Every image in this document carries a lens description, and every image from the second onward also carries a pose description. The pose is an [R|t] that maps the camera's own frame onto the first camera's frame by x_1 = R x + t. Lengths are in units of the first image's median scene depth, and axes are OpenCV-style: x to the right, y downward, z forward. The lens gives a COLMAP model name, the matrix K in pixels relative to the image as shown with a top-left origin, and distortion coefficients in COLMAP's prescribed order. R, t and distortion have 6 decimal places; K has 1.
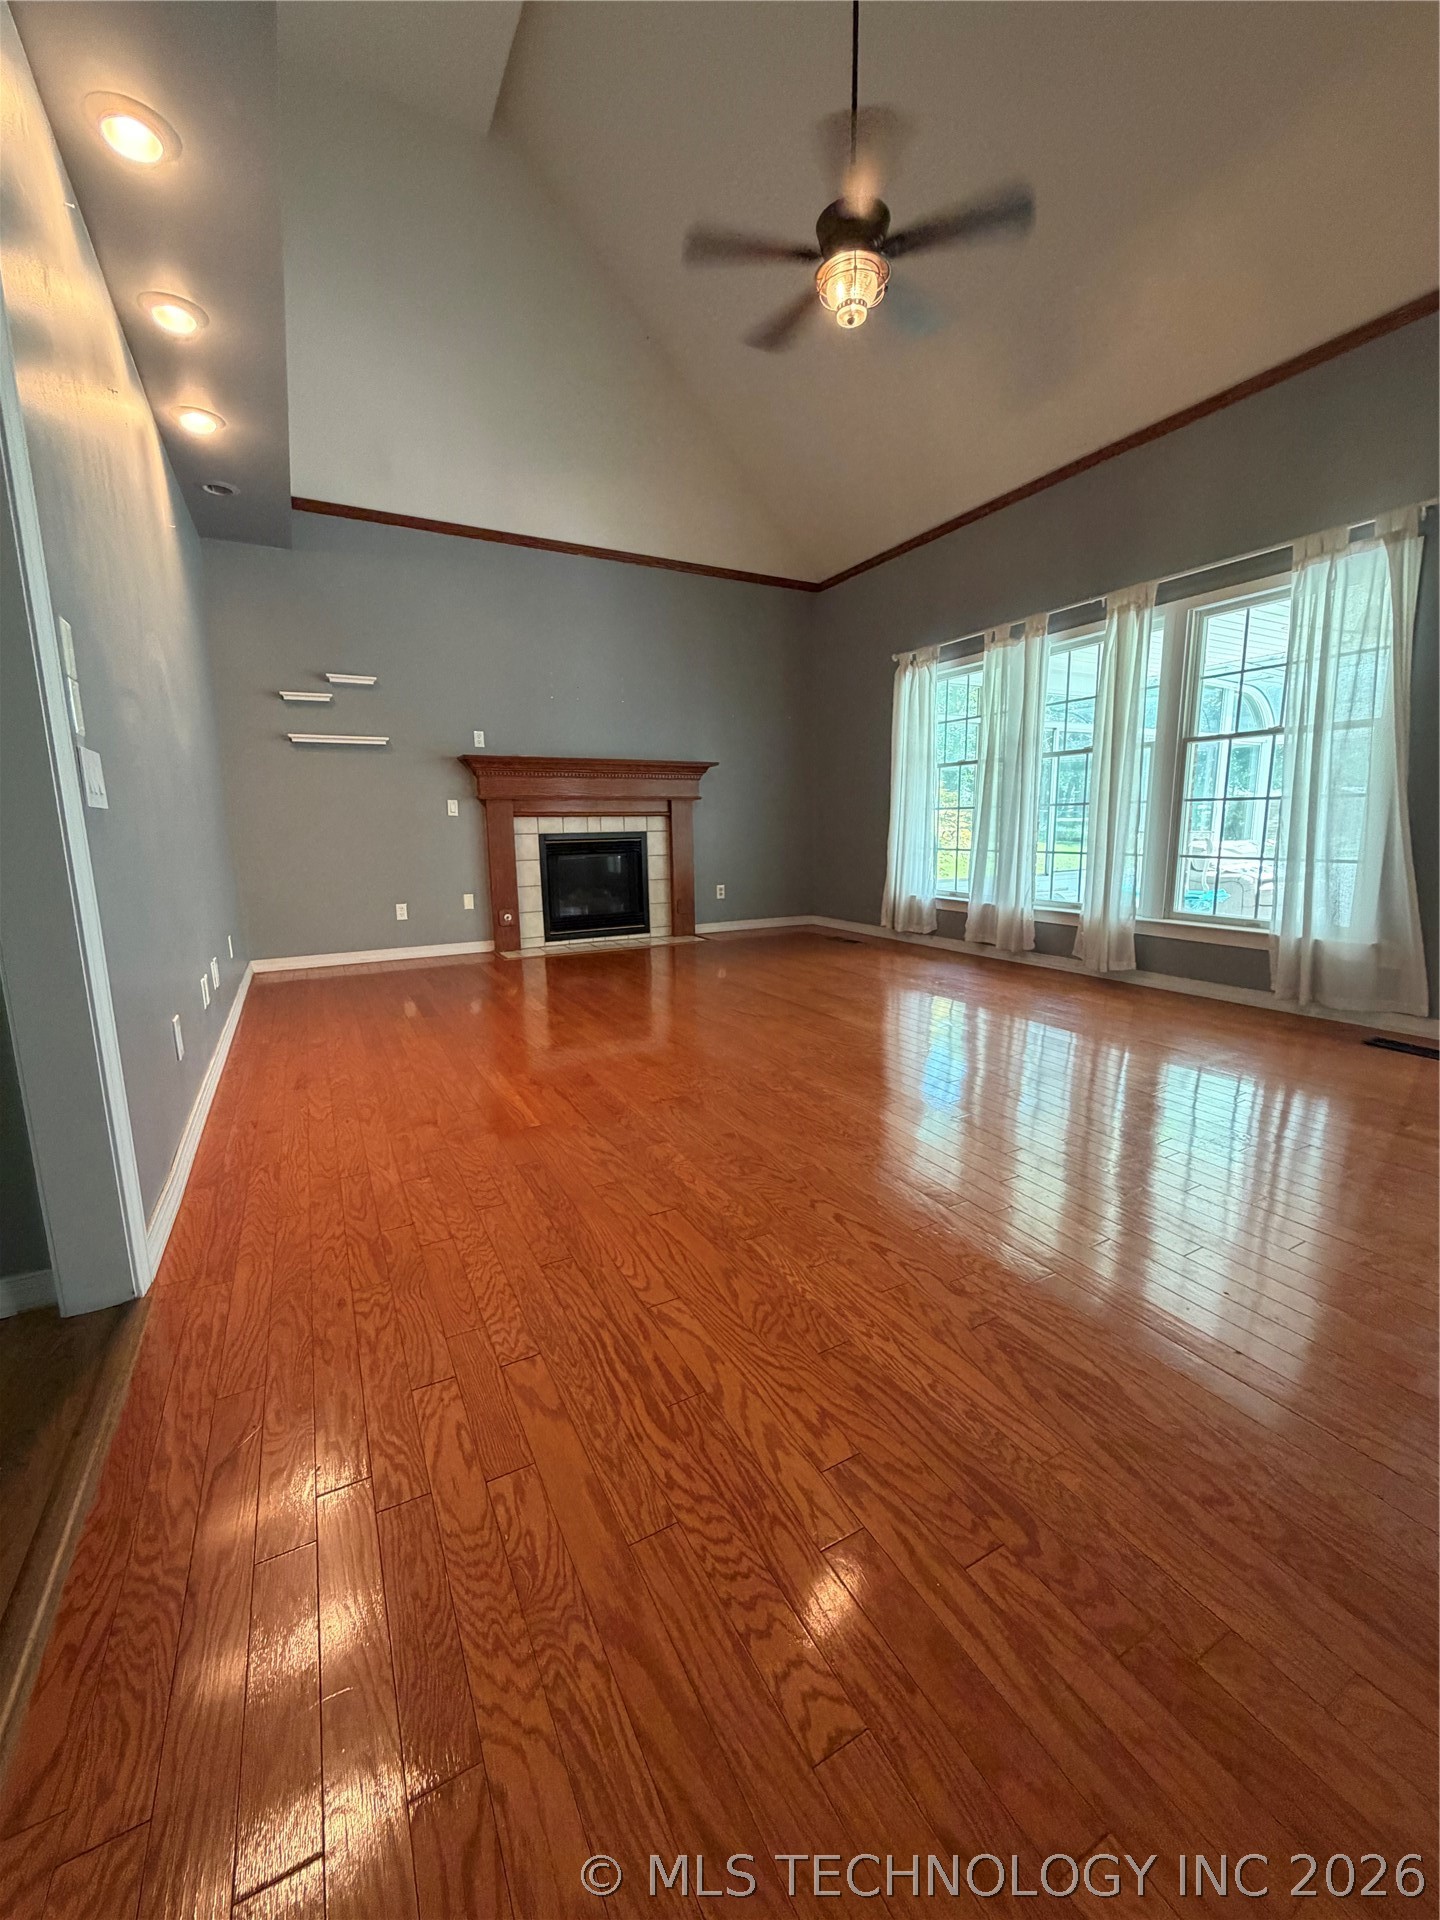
lens RADIAL K [[766.6, 0, 726.2], [0, 766.6, 954.5], [0, 0, 1]] dist [0.000330, -0.000132]
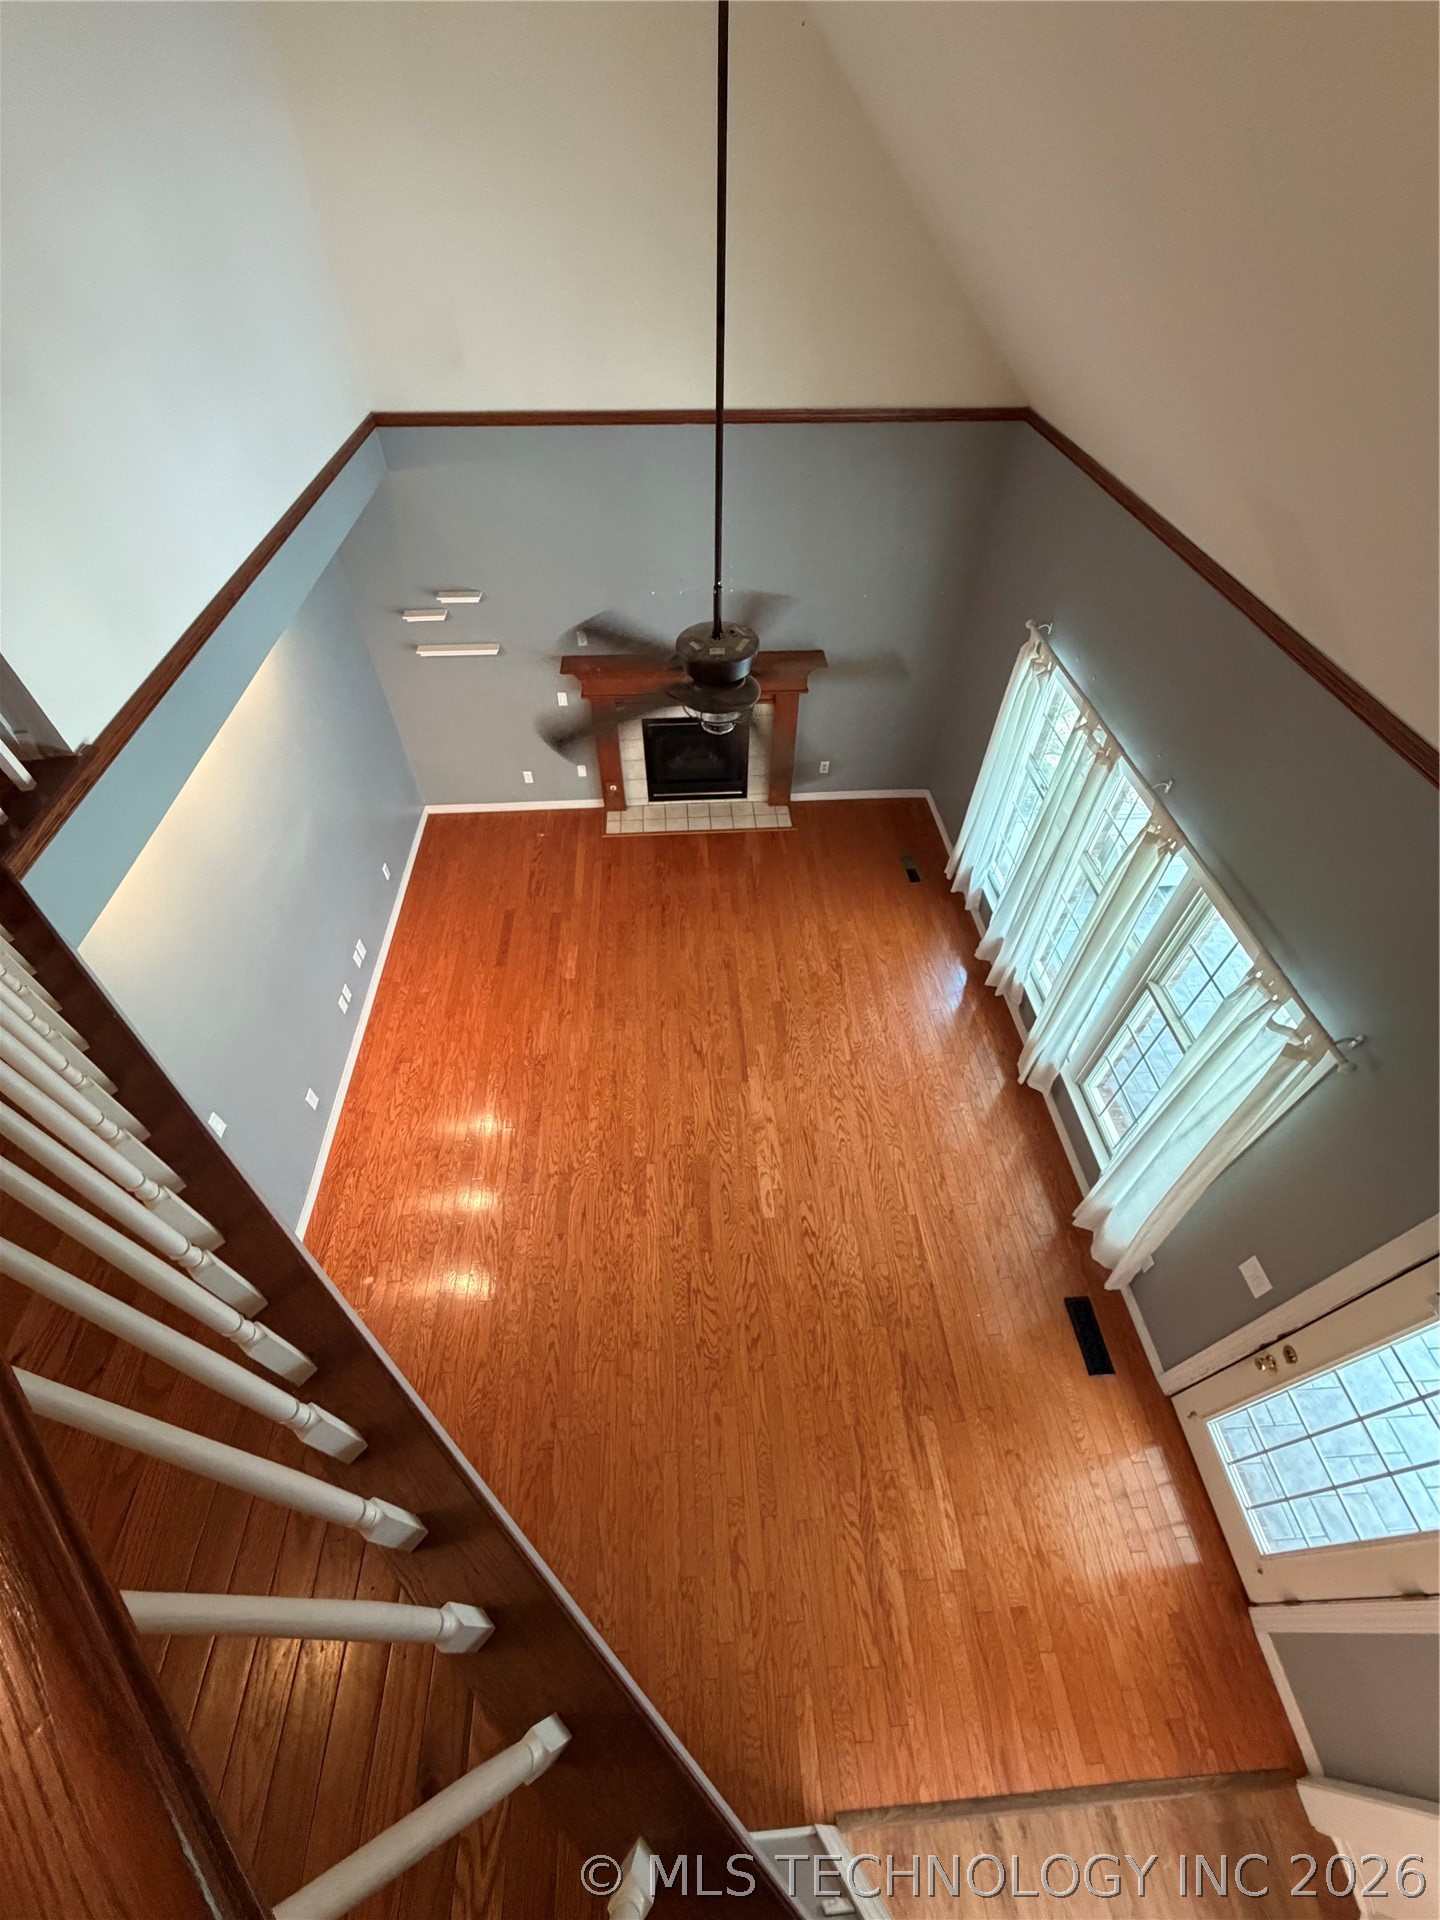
lens RADIAL K [[767.8, 0, 720.7], [0, 767.8, 956.0], [0, 0, 1]] dist [-0.000379, 0.000054]
pose [[0.905407, 0.329818, -0.267318, 0.257636], [-0.087609, 0.761255, 0.642507, -0.617652], [0.415407, -0.558311, 0.718140, 0.091201]]
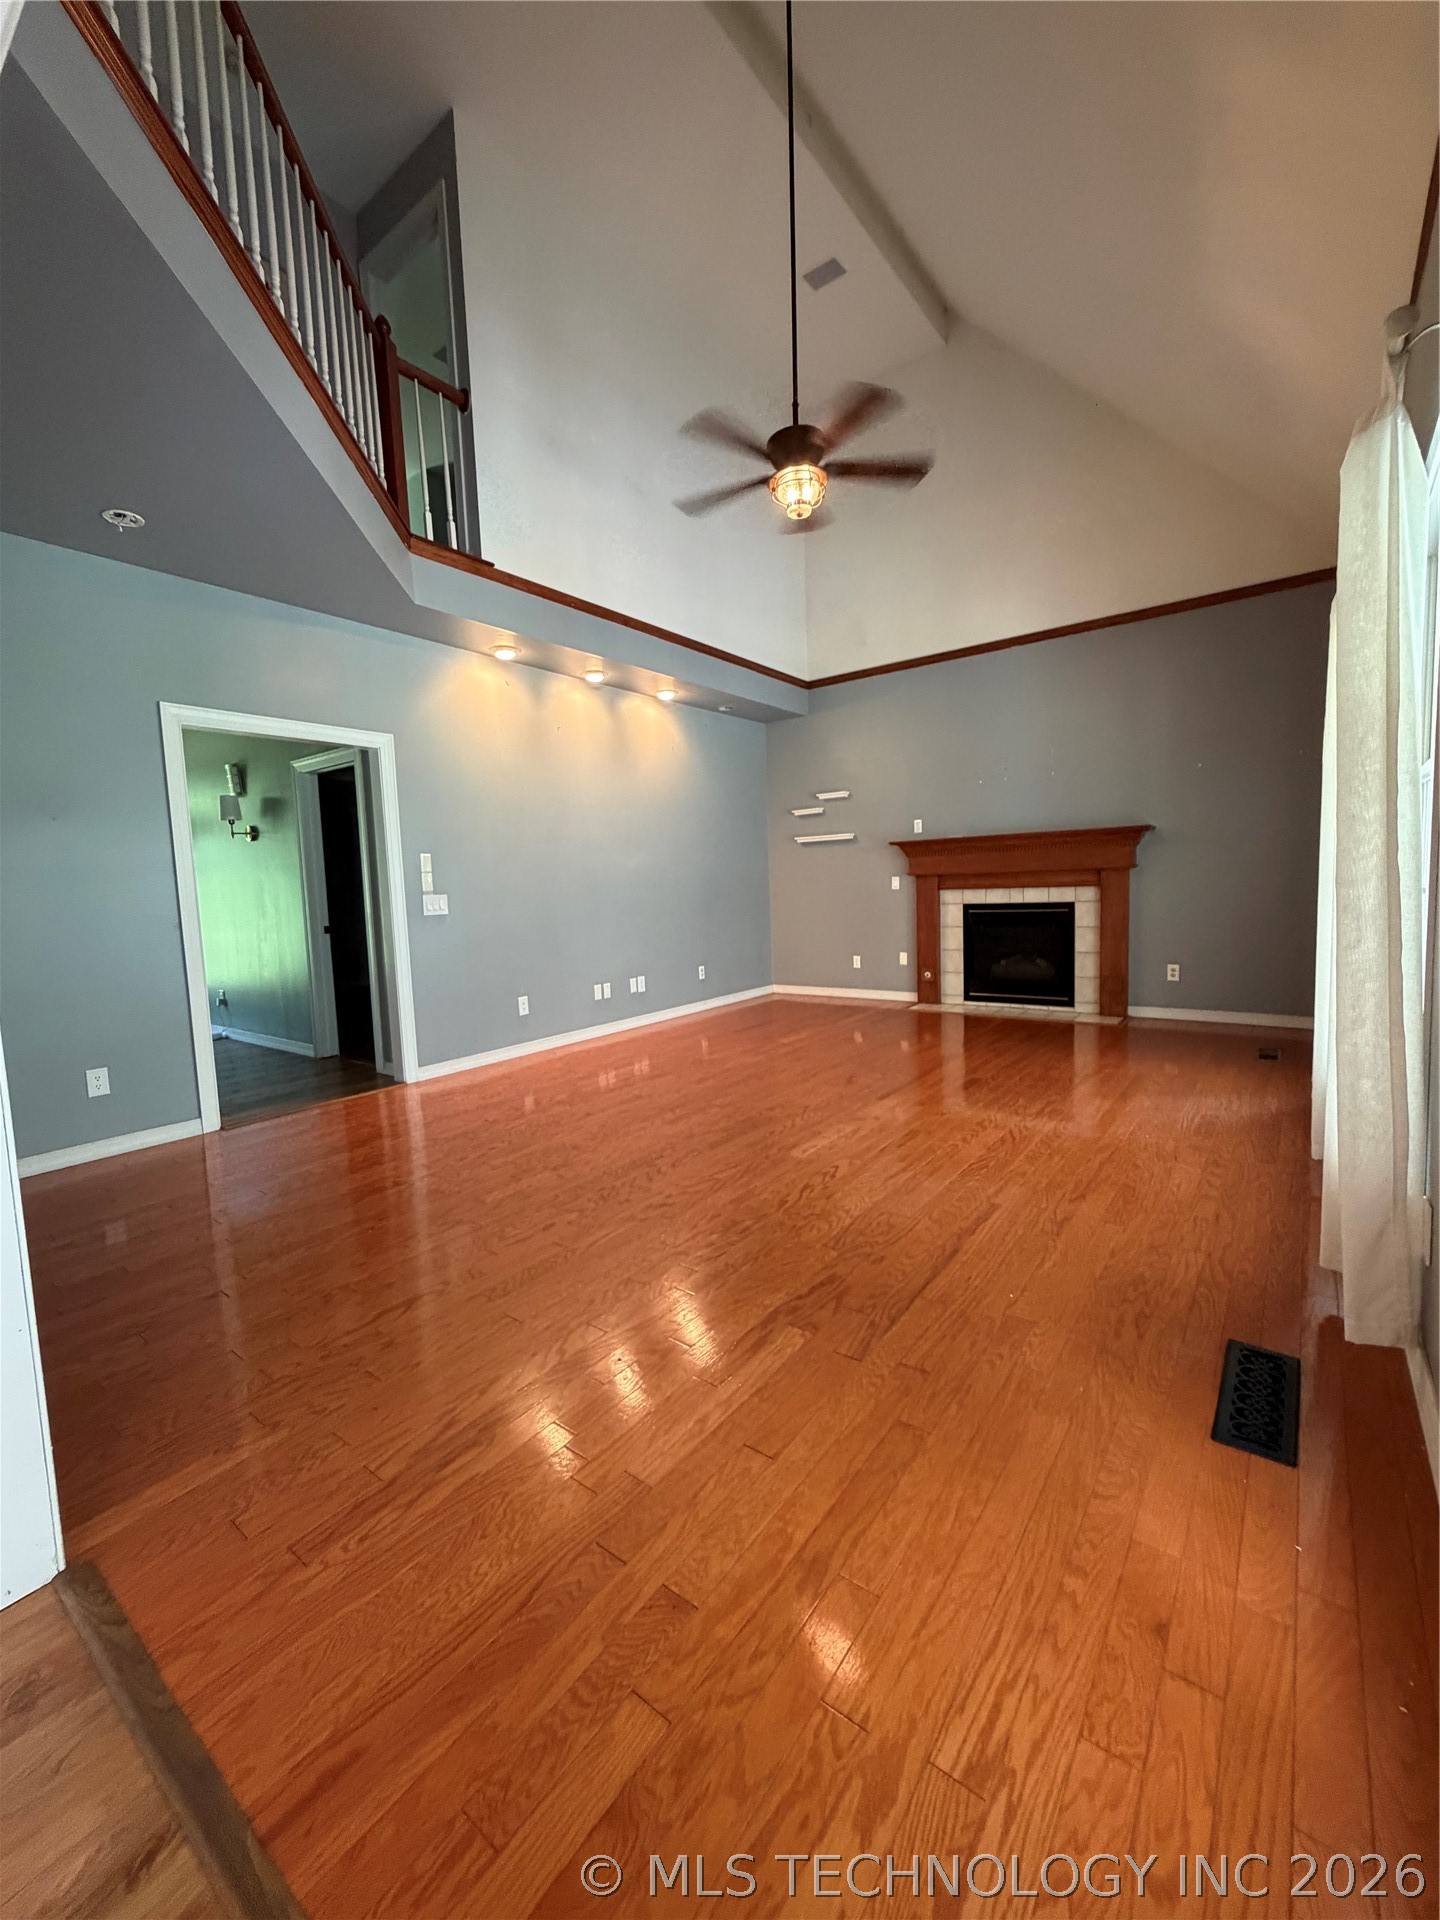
lens RADIAL K [[767.8, 0, 720.7], [0, 767.8, 956.0], [0, 0, 1]] dist [-0.000379, 0.000054]
pose [[0.404491, 0.081716, -0.910884, 0.653307], [-0.124077, 0.991694, 0.033868, -0.077409], [0.906086, 0.099320, 0.411270, 0.230745]]
